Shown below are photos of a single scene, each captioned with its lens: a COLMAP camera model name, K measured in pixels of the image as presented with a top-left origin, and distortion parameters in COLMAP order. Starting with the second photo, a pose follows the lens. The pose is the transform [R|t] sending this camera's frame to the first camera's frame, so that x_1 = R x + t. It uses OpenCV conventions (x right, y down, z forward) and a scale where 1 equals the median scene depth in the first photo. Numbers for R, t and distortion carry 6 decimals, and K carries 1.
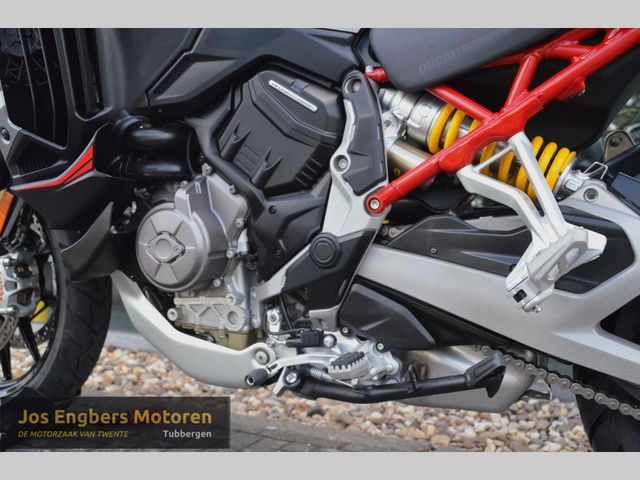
lens RADIAL K [[669.7, 0, 335.1], [0, 669.7, 249.4], [0, 0, 1]] dist [-0.009704, 0.012488]
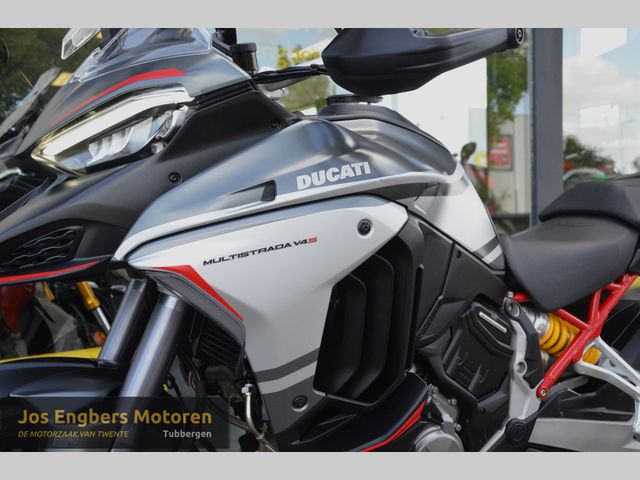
lens RADIAL K [[684.0, 0, 330.0], [0, 684.0, 243.9], [0, 0, 1]] dist [-0.001704, 0.047186]
pose [[0.570738, -0.078712, 0.817351, -1.314442], [0.072318, 0.996345, 0.045451, -0.461324], [-0.817941, 0.033169, 0.574345, 0.475382]]
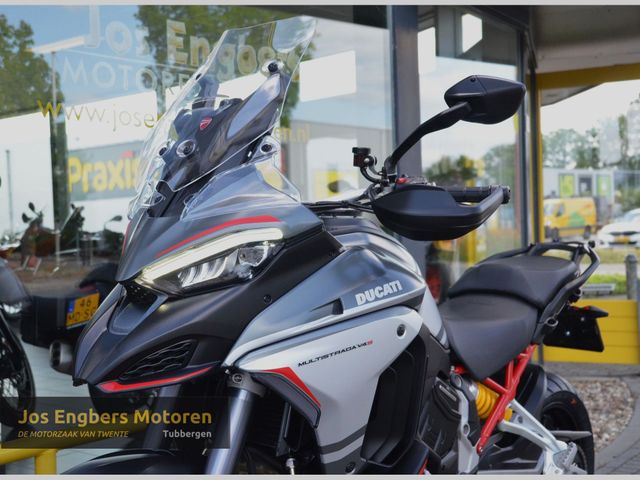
lens RADIAL K [[897.7, 0, 321.8], [0, 897.7, 254.7], [0, 0, 1]] dist [0.091032, 0.004914]
pose [[0.289734, -0.061994, 0.955097, -2.154252], [0.078784, 0.996058, 0.040753, -0.660816], [-0.953859, 0.063439, 0.293476, 0.623134]]
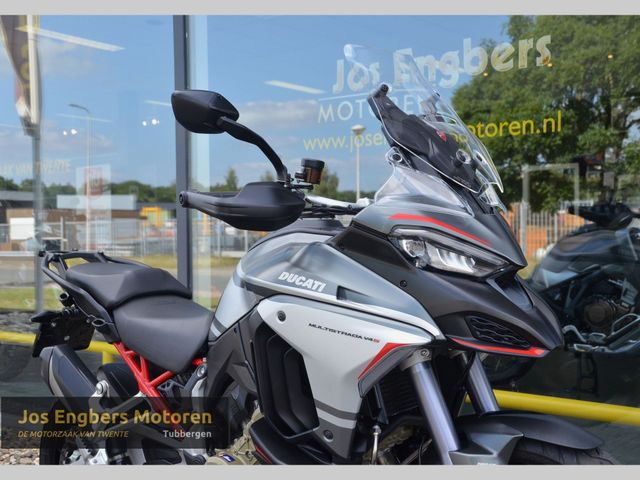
lens RADIAL K [[844.0, 0, 344.5], [0, 844.0, 249.4], [0, 0, 1]] dist [-0.000403, 0.558534]
pose [[0.969288, -0.022240, -0.244919, 1.084211], [0.016320, 0.999524, -0.026174, -0.501948], [0.245384, 0.021373, 0.969190, -1.219495]]
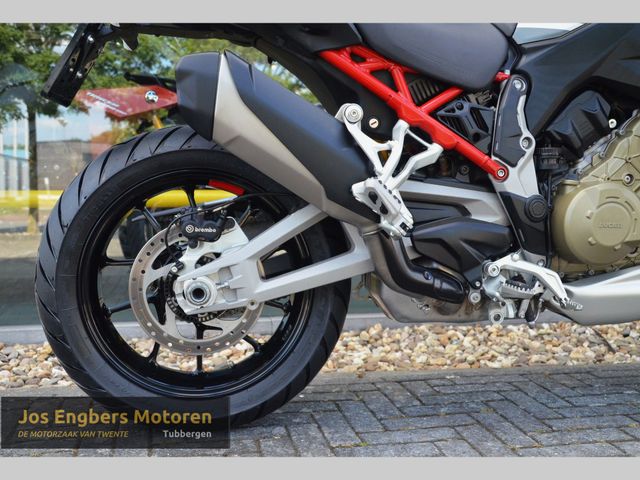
lens RADIAL K [[687.3, 0, 318.7], [0, 687.3, 247.8], [0, 0, 1]] dist [-0.001856, 0.038154]
pose [[0.809742, -0.064240, 0.583259, -0.968157], [0.038449, 0.997662, 0.056503, -0.014924], [-0.585525, -0.023328, 0.810318, 0.028610]]
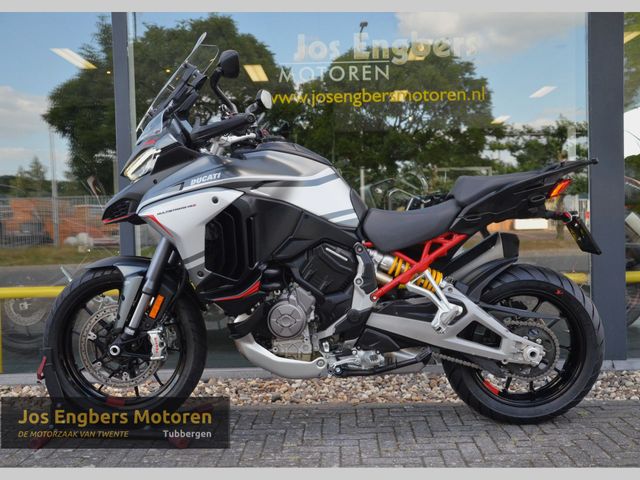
lens RADIAL K [[734.7, 0, 330.5], [0, 734.7, 240.8], [0, 0, 1]] dist [-0.036031, 0.021698]
pose [[0.916247, -0.053745, 0.396992, -1.135022], [0.060941, 0.998126, -0.005524, -0.262024], [-0.395951, 0.029254, 0.917805, -1.447771]]
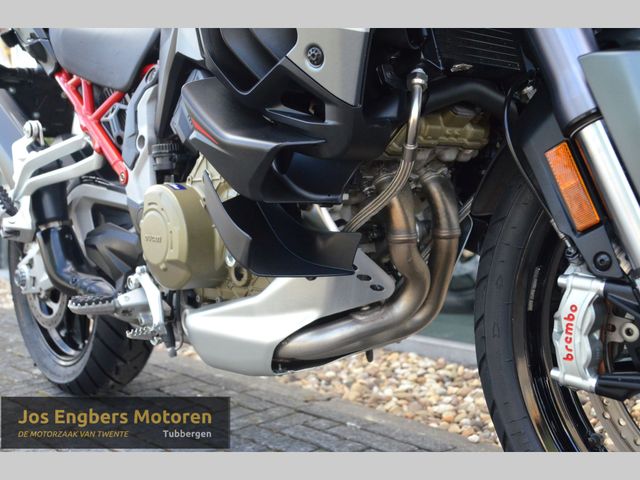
lens RADIAL K [[716.3, 0, 332.2], [0, 716.3, 250.9], [0, 0, 1]] dist [0.001454, 0.021433]
pose [[0.932429, -0.000038, -0.361353, 0.882161], [0.009540, 0.999654, 0.024511, 0.032202], [0.361227, -0.026302, 0.932107, -0.151054]]
